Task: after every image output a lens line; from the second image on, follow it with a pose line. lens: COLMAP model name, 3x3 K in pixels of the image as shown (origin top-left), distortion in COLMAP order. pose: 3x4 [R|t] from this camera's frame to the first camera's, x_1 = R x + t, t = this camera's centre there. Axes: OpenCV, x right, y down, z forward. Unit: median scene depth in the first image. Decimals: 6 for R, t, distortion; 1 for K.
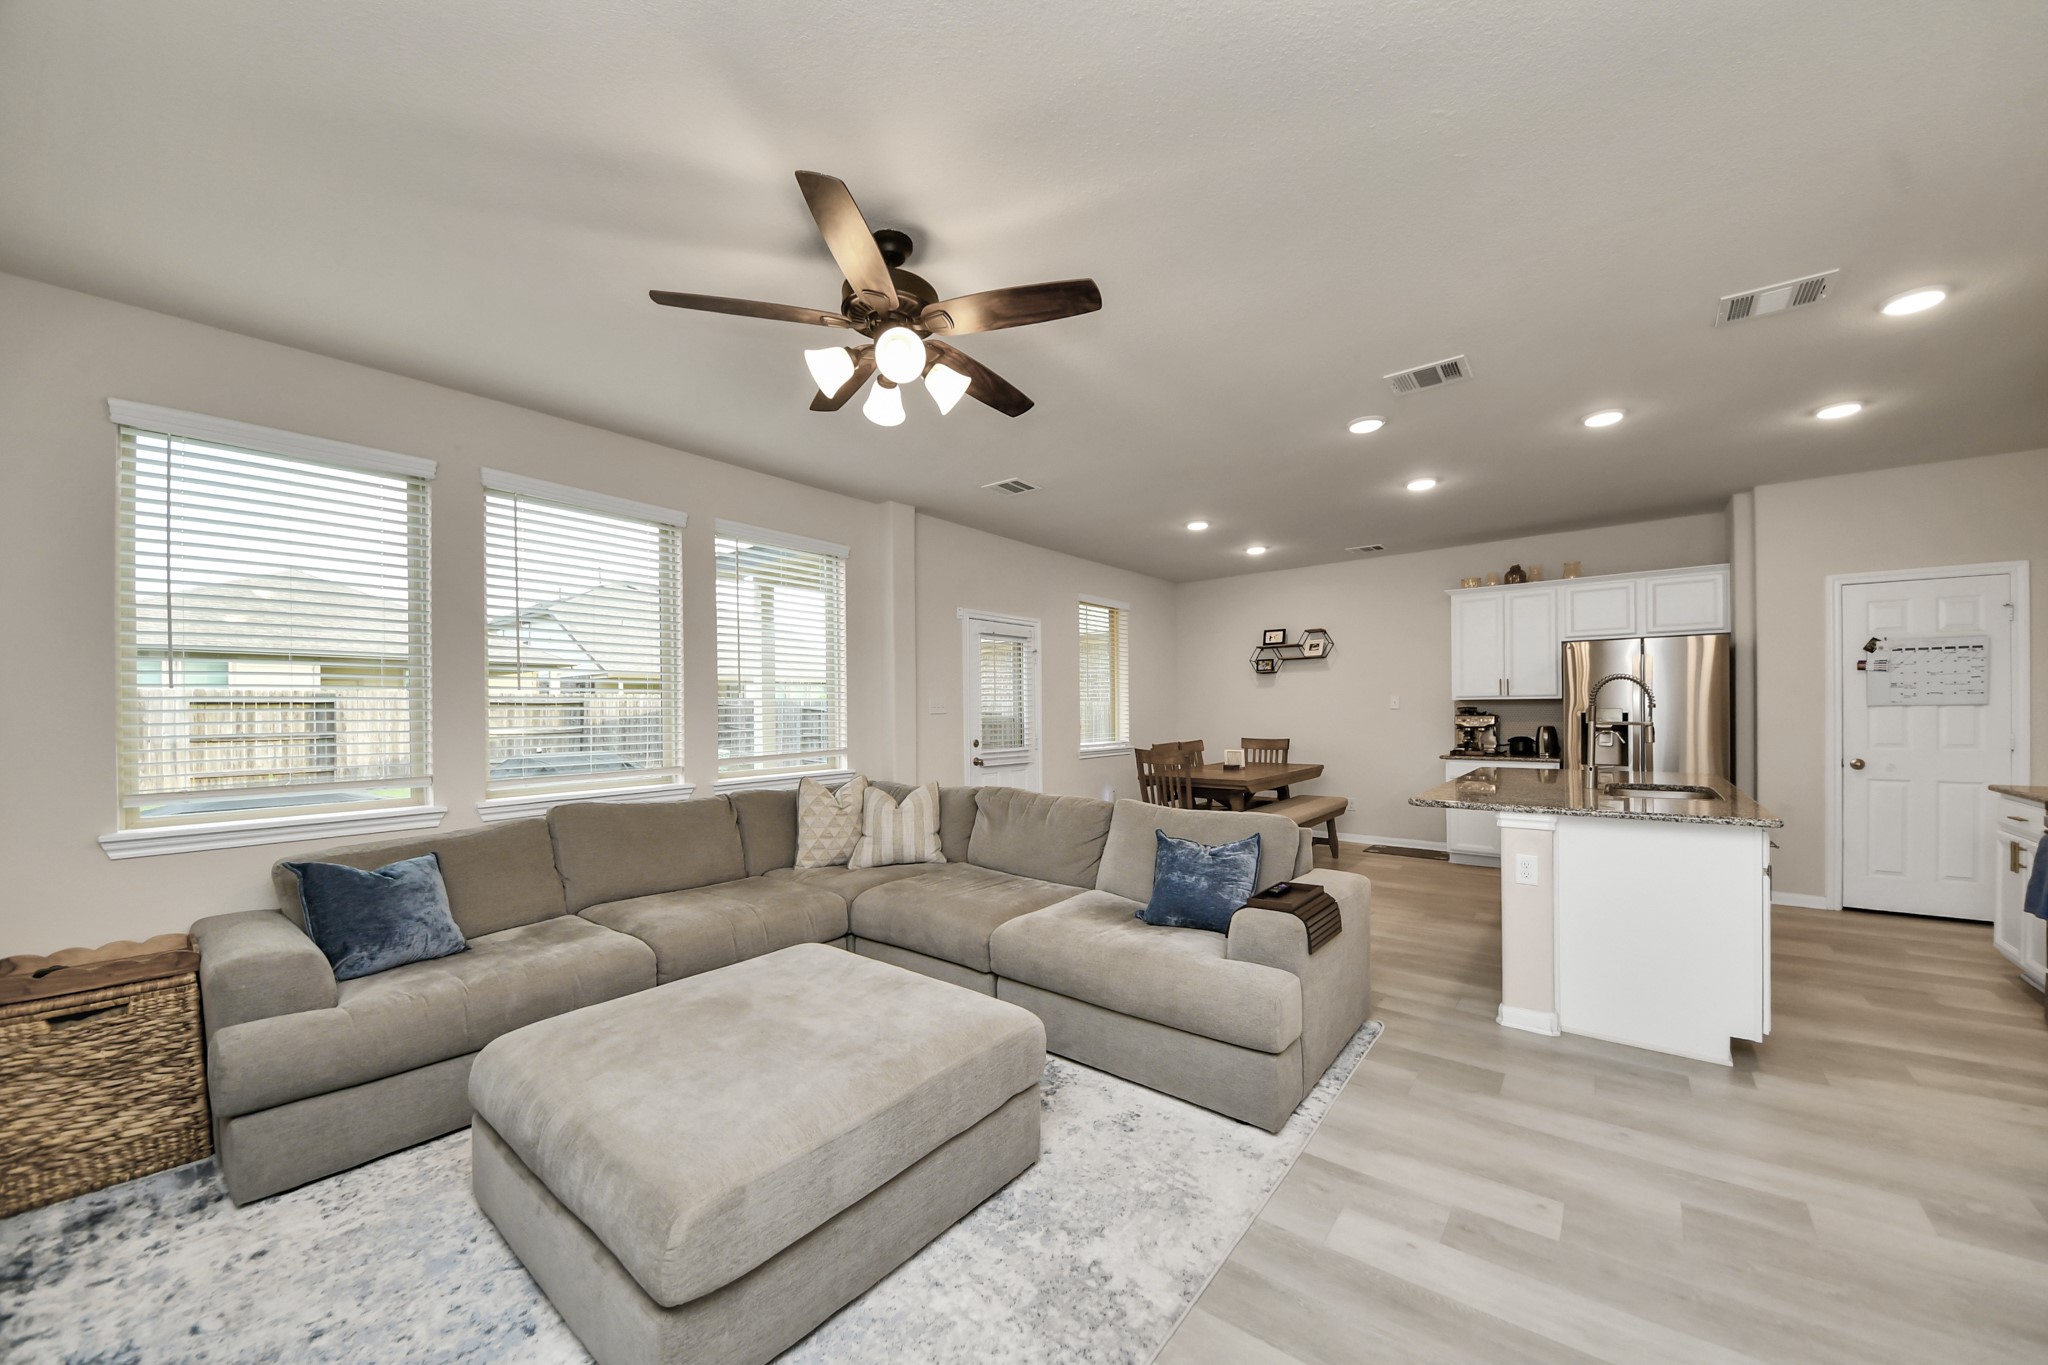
lens RADIAL K [[737.1, 0, 1022.8], [0, 737.1, 700.7], [0, 0, 1]] dist [0.028334, -0.017916]
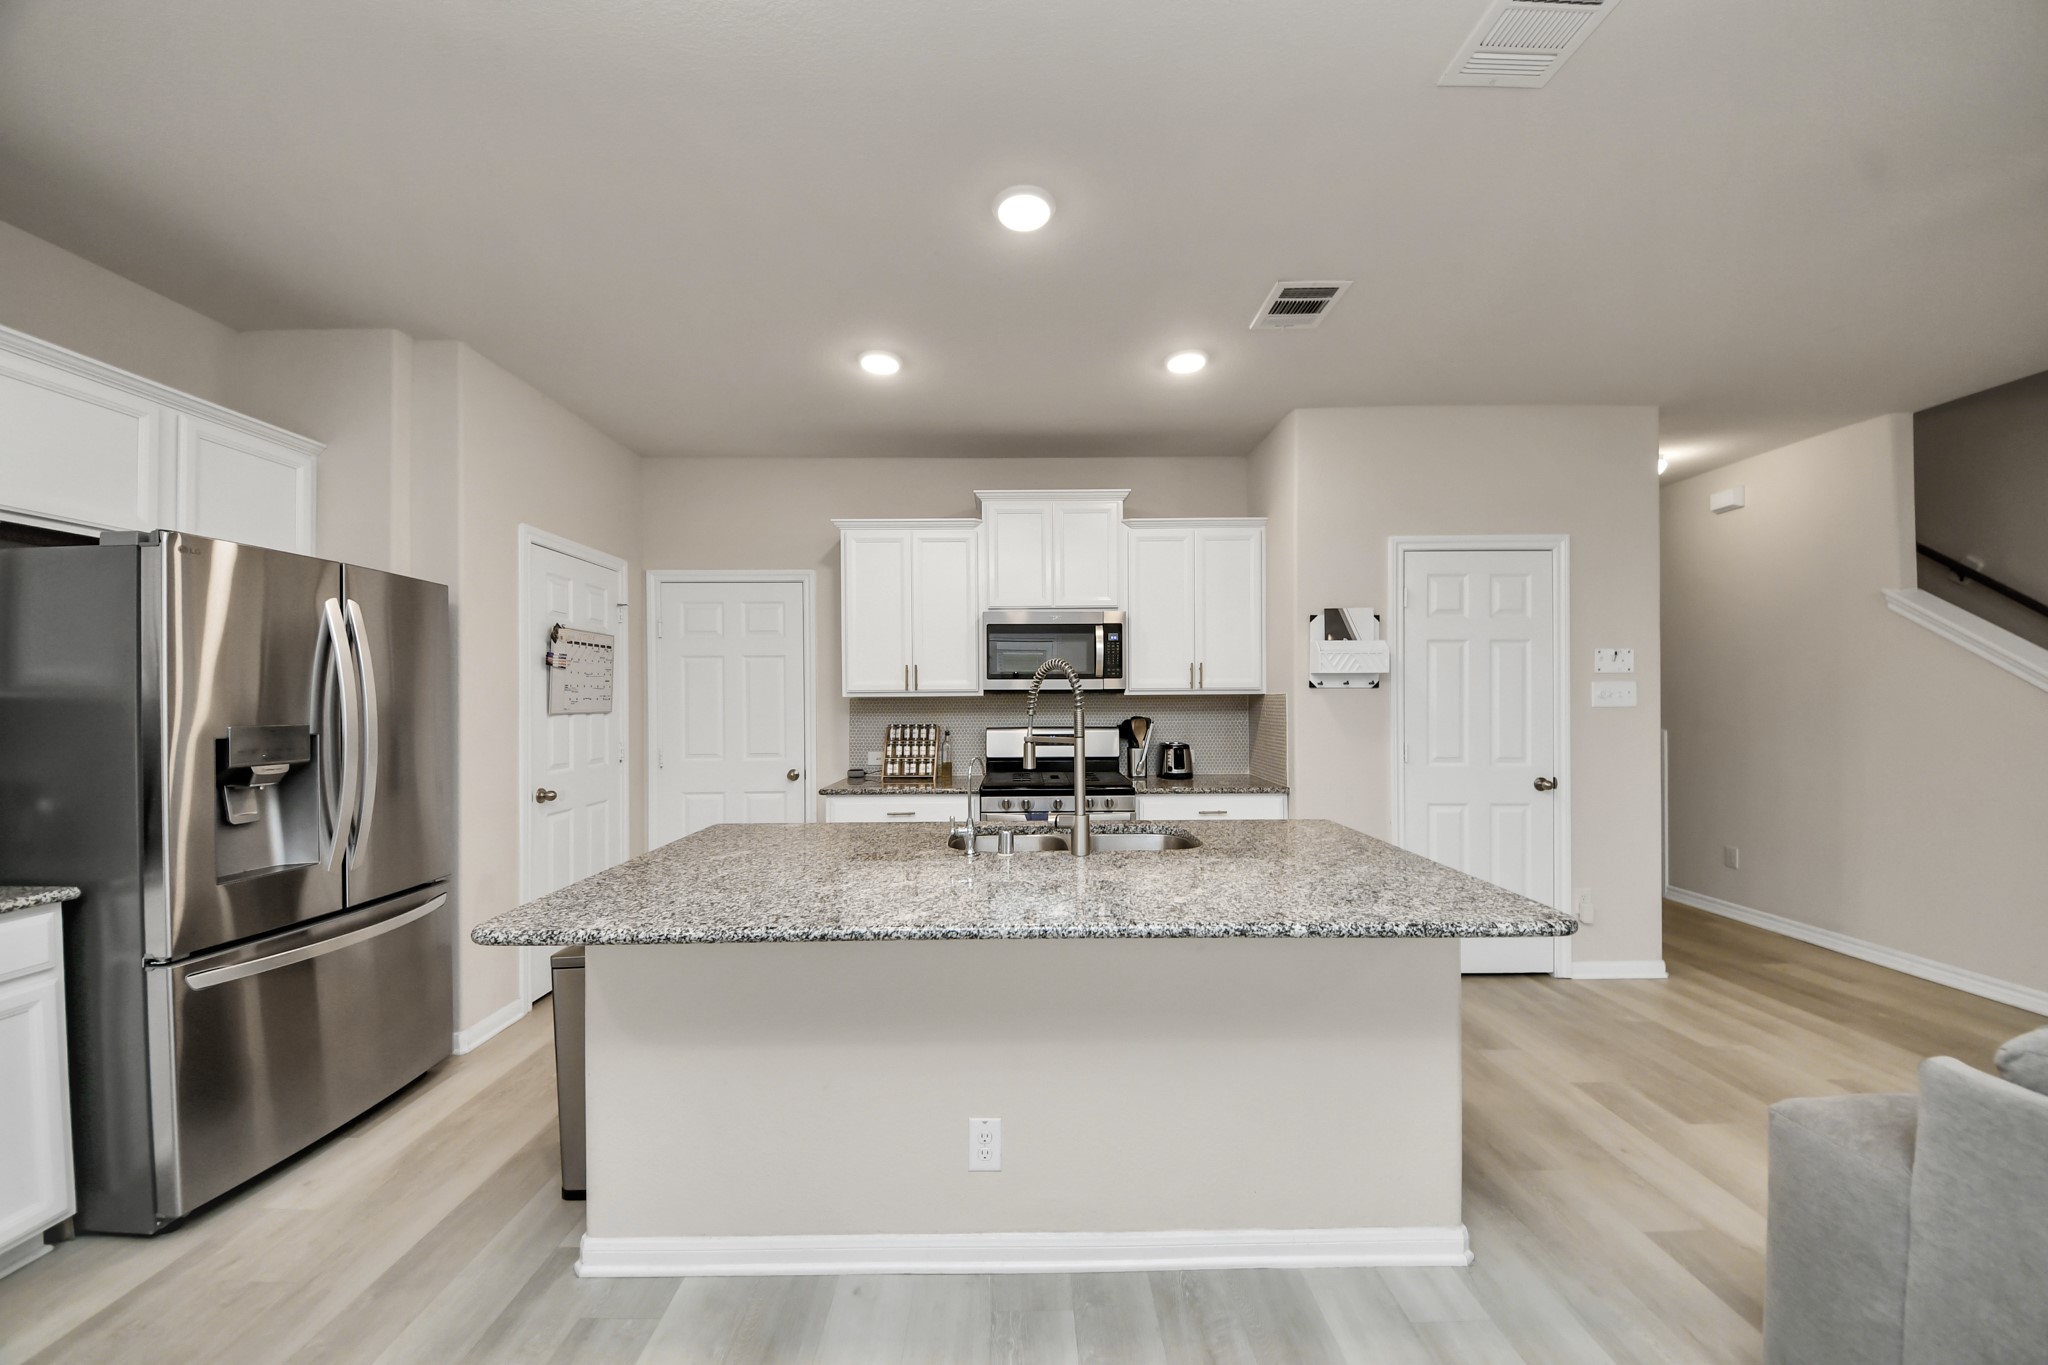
lens RADIAL K [[721.7, 0, 1023.5], [0, 721.7, 697.0], [0, 0, 1]] dist [0.027487, -0.018527]
pose [[-0.637143, 0.015635, 0.770587, 0.283756], [0.002220, 0.999827, -0.018451, 0.003669], [-0.770742, -0.010045, -0.637068, 1.093974]]
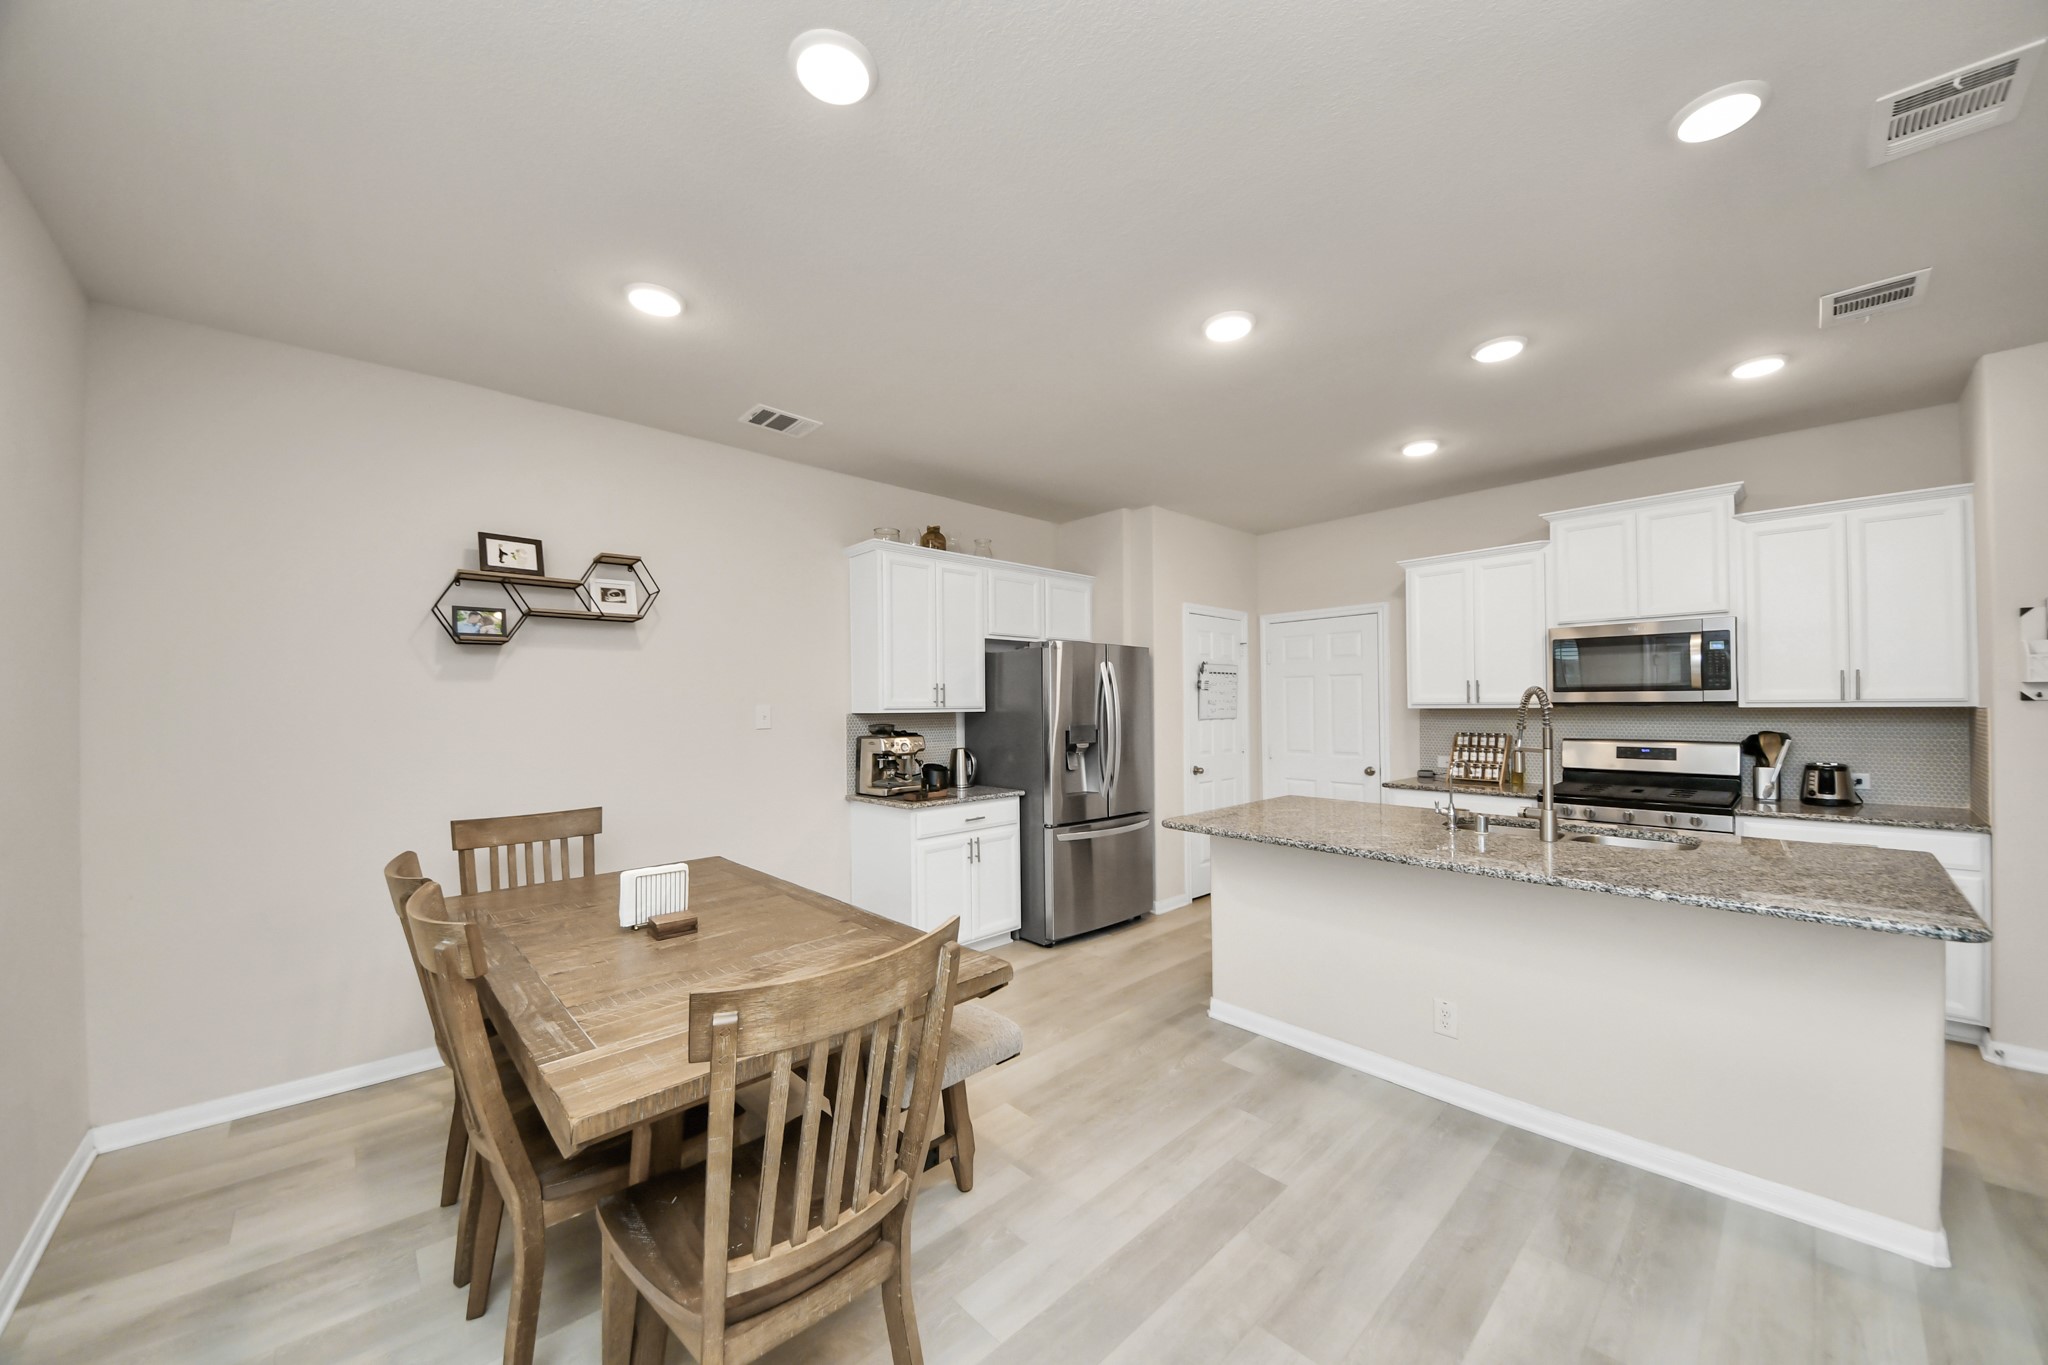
lens RADIAL K [[721.7, 0, 1023.5], [0, 721.7, 697.0], [0, 0, 1]] dist [0.027487, -0.018527]
pose [[0.141164, 0.018901, 0.989806, -0.014117], [-0.005932, 0.999816, -0.018246, -0.006526], [-0.989968, -0.003296, 0.141250, 1.108888]]
